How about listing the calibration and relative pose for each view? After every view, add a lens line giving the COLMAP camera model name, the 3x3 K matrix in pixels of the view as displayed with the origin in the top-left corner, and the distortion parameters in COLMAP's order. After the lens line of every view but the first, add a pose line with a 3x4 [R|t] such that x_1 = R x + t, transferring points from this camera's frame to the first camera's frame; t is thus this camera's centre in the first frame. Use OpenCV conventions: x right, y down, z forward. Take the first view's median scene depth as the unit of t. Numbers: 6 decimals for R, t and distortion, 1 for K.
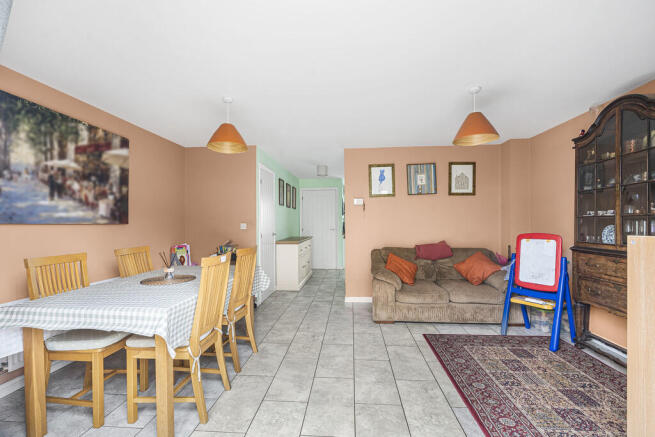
lens RADIAL K [[290.2, 0, 329.6], [0, 290.2, 227.6], [0, 0, 1]] dist [0.000166, 0.000091]
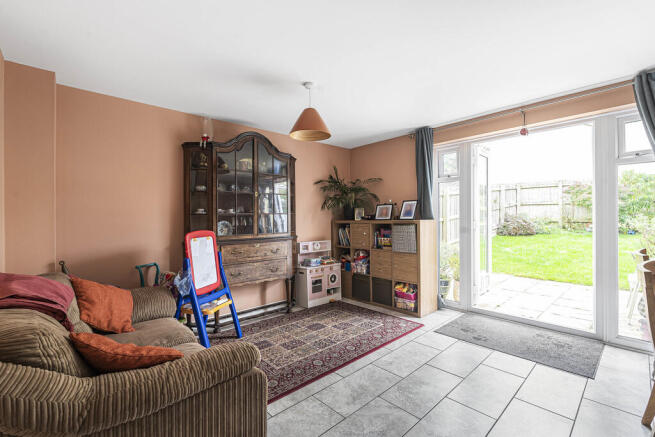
lens RADIAL K [[289.9, 0, 327.5], [0, 289.9, 218.5], [0, 0, 1]] dist [-0.002010, -0.000310]
pose [[-0.733412, 0.008486, 0.679732, -0.199266], [0.020765, 0.999735, 0.009923, -0.021256], [-0.679467, 0.021392, -0.733394, 1.480794]]
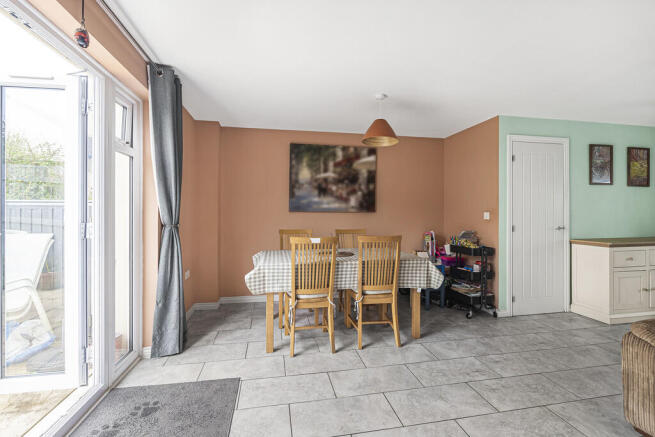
lens RADIAL K [[289.9, 0, 327.5], [0, 289.9, 218.5], [0, 0, 1]] dist [-0.002010, -0.000310]
pose [[0.258783, 0.030156, -0.965465, 0.588509], [-0.018587, 0.999483, 0.026237, -0.015629], [0.965757, 0.011155, 0.259210, 0.503568]]
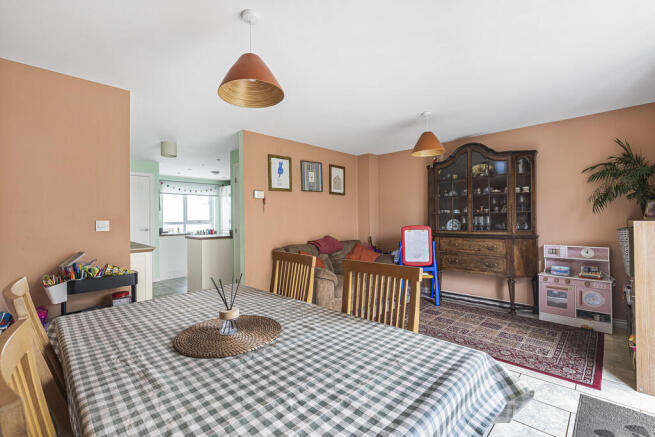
lens RADIAL K [[289.9, 0, 327.5], [0, 289.9, 218.5], [0, 0, 1]] dist [-0.002010, -0.000310]
pose [[0.648072, -0.001713, 0.761577, -0.661797], [0.019432, 0.999709, -0.014288, -0.002865], [-0.761331, 0.024059, 0.647917, 0.444118]]
